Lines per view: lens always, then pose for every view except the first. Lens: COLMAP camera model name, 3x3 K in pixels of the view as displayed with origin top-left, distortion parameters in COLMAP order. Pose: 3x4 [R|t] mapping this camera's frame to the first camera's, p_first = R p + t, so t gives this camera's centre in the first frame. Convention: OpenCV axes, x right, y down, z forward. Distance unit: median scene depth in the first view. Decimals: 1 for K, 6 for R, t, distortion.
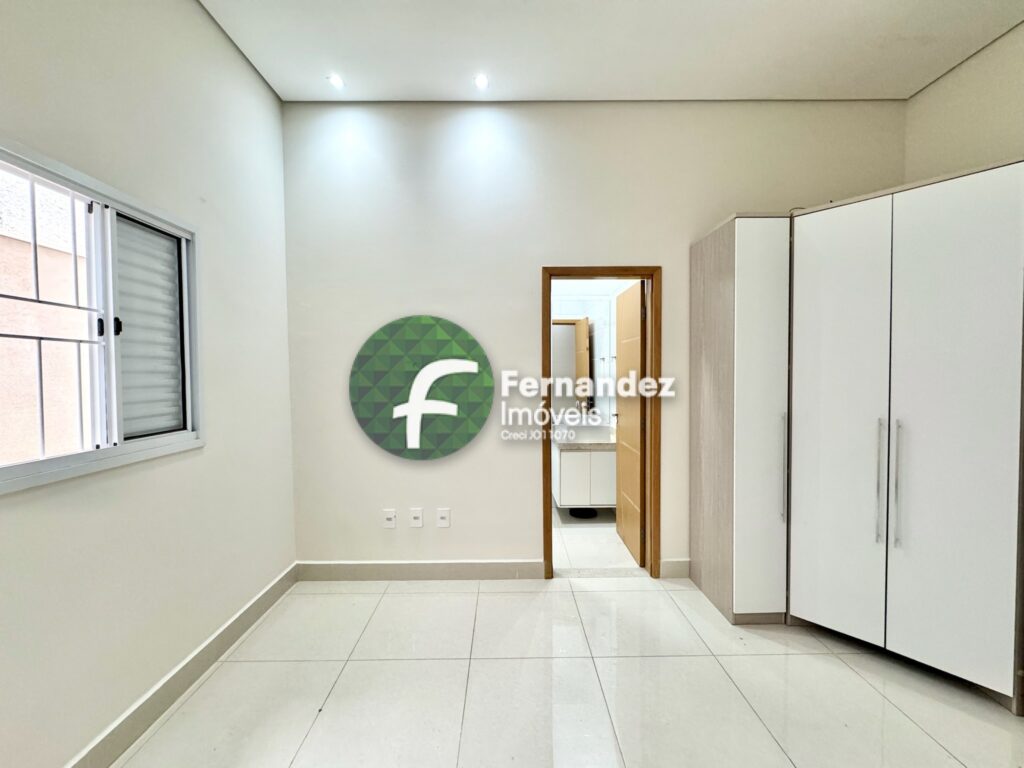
lens RADIAL K [[404.8, 0, 511.7], [0, 404.8, 382.1], [0, 0, 1]] dist [-0.014634, 0.000433]
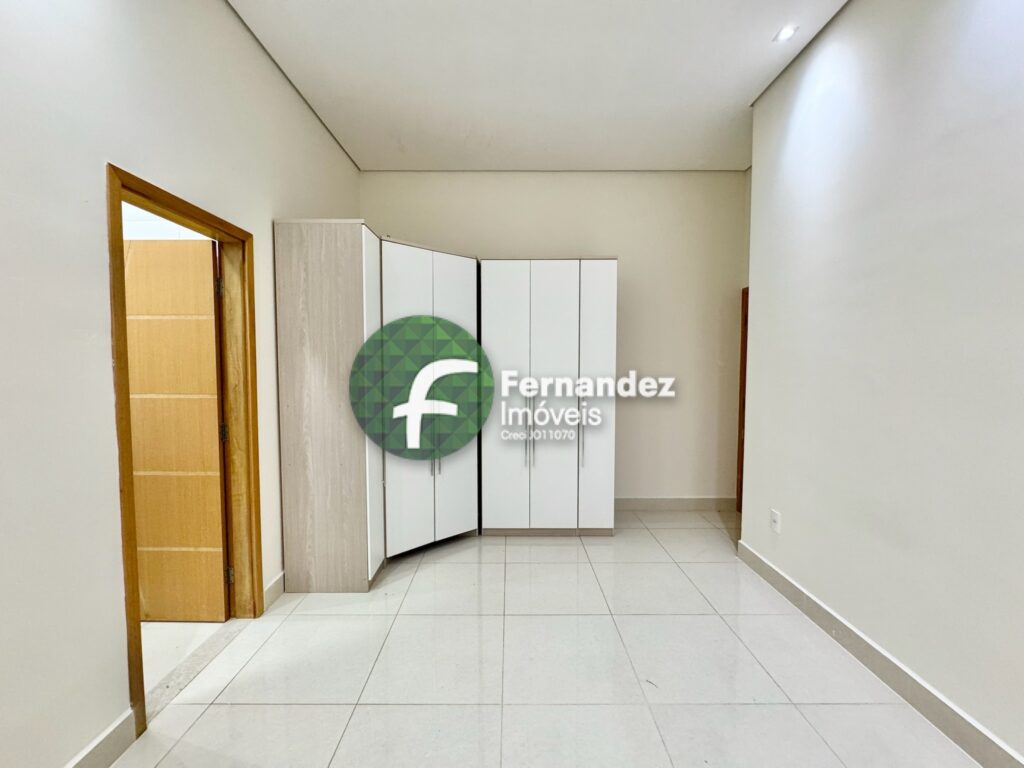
lens RADIAL K [[404.8, 0, 516.8], [0, 404.8, 382.3], [0, 0, 1]] dist [-0.014634, 0.000433]
pose [[0.000909, -0.044531, 0.999008, -0.463828], [0.020754, 0.998794, 0.044502, -0.015248], [-0.999784, 0.020693, 0.001832, 0.494839]]
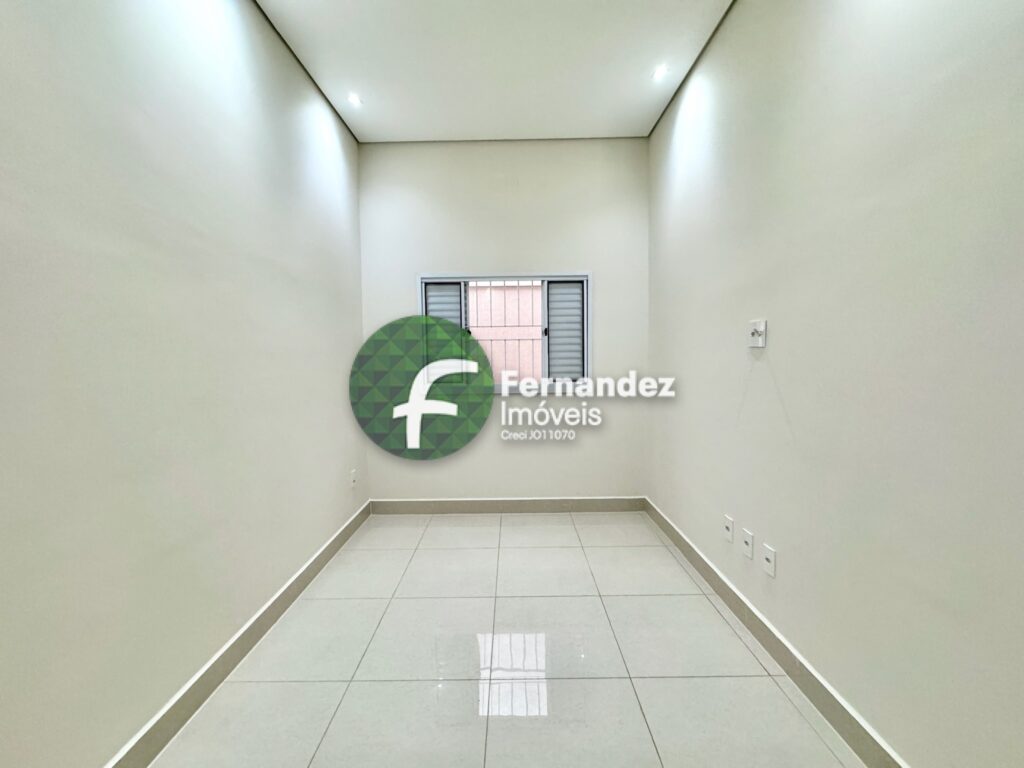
lens RADIAL K [[377.7, 0, 512.7], [0, 377.7, 383.9], [0, 0, 1]] dist [-0.001909, -0.000006]
pose [[-0.012075, 0.079024, -0.996800, 0.695421], [-0.009253, 0.996821, 0.079138, -0.006562], [0.999884, 0.010179, -0.011305, 0.482391]]
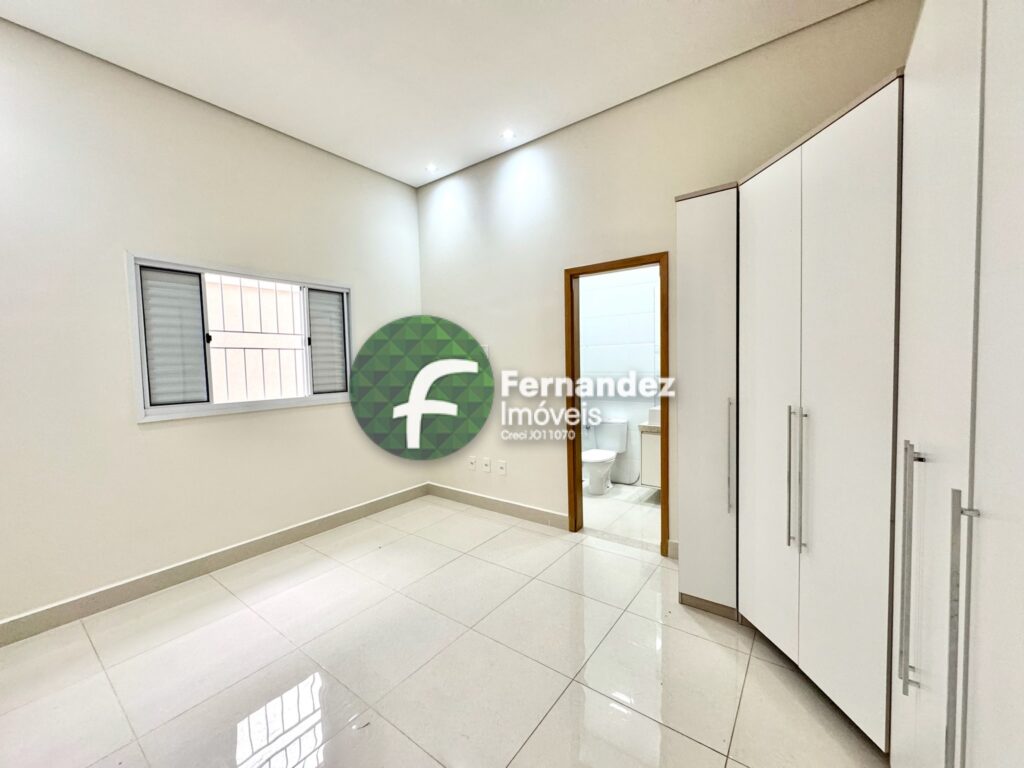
lens RADIAL K [[404.8, 0, 512.7], [0, 404.8, 384.0], [0, 0, 1]] dist [-0.014634, 0.000433]
pose [[0.796364, 0.021009, -0.604453, 0.705515], [0.001218, 0.999339, 0.036338, 0.007832], [0.604816, -0.029675, 0.795812, -0.047829]]
